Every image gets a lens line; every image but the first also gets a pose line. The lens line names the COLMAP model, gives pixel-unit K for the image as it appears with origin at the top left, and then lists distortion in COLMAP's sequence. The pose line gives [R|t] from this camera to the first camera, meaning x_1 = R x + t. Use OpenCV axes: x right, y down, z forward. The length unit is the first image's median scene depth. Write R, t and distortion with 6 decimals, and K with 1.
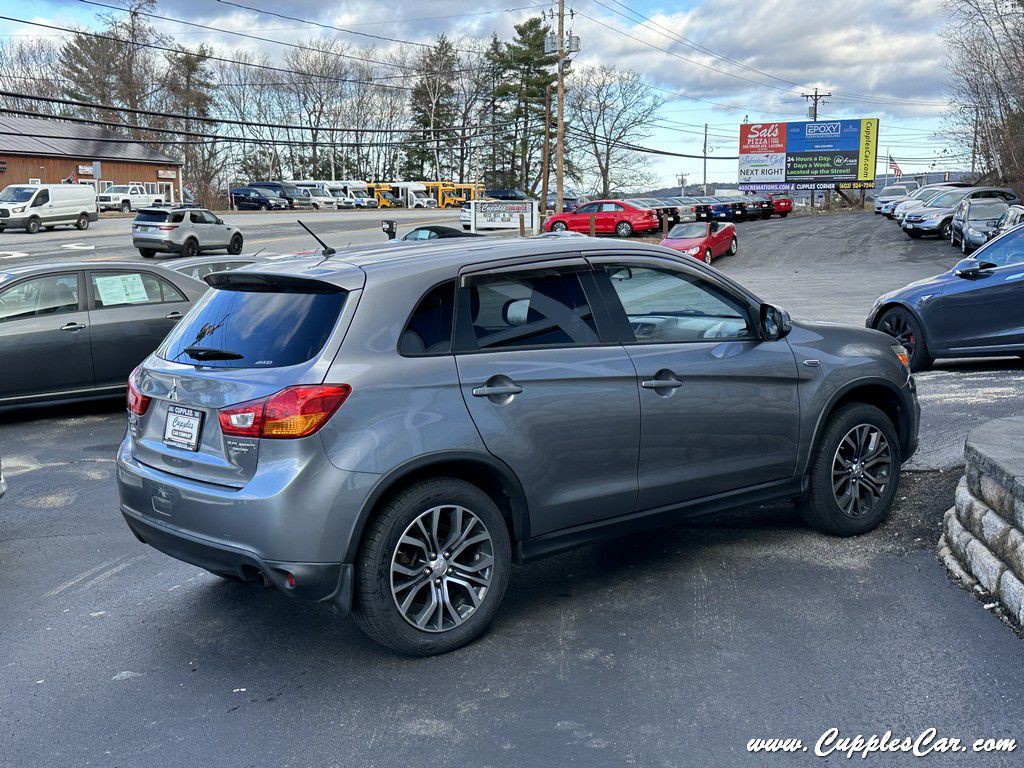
lens RADIAL K [[1219.0, 0, 512.0], [0, 1219.0, 384.0], [0, 0, 1]] dist [0.206084, -0.421941]
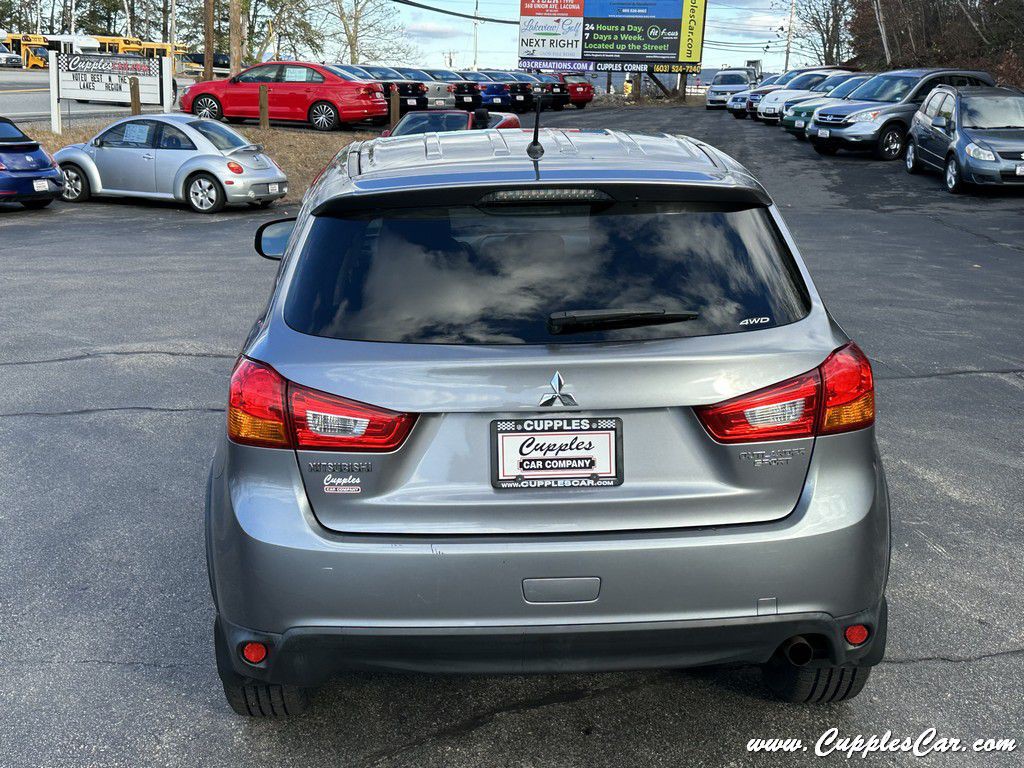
lens RADIAL K [[1312.6, 0, 511.5], [0, 1312.6, 367.6], [0, 0, 1]] dist [0.200480, -0.428559]
pose [[0.983213, 0.004254, 0.182414, 0.041865], [-0.015826, 0.997949, 0.062030, -0.032248], [-0.181776, -0.063875, 0.981263, 0.244842]]
